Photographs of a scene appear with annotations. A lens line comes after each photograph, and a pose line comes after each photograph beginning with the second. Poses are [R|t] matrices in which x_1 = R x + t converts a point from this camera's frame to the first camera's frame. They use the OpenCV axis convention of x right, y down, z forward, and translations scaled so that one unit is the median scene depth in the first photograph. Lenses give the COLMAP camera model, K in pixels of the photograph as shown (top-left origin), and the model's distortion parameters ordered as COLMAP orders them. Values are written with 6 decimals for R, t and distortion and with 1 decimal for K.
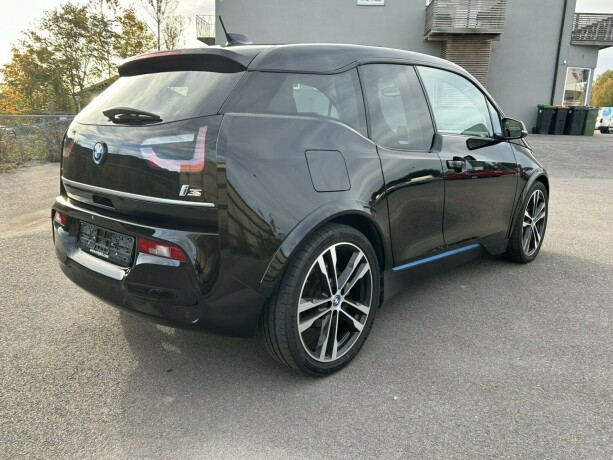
lens RADIAL K [[509.4, 0, 305.8], [0, 509.4, 231.5], [0, 0, 1]] dist [-0.001820, 0.016457]
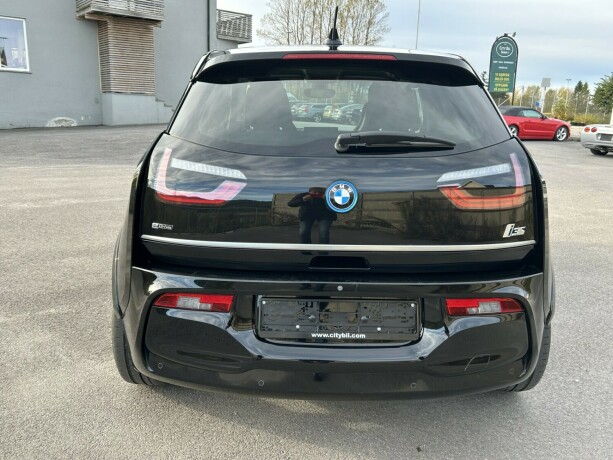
lens RADIAL K [[509.4, 0, 305.6], [0, 509.4, 230.0], [0, 0, 1]] dist [-0.001820, 0.016457]
pose [[0.731163, -0.158498, 0.663536, -0.139395], [0.137991, 0.986892, 0.083682, -0.026493], [-0.668102, 0.030377, 0.743450, 0.078486]]
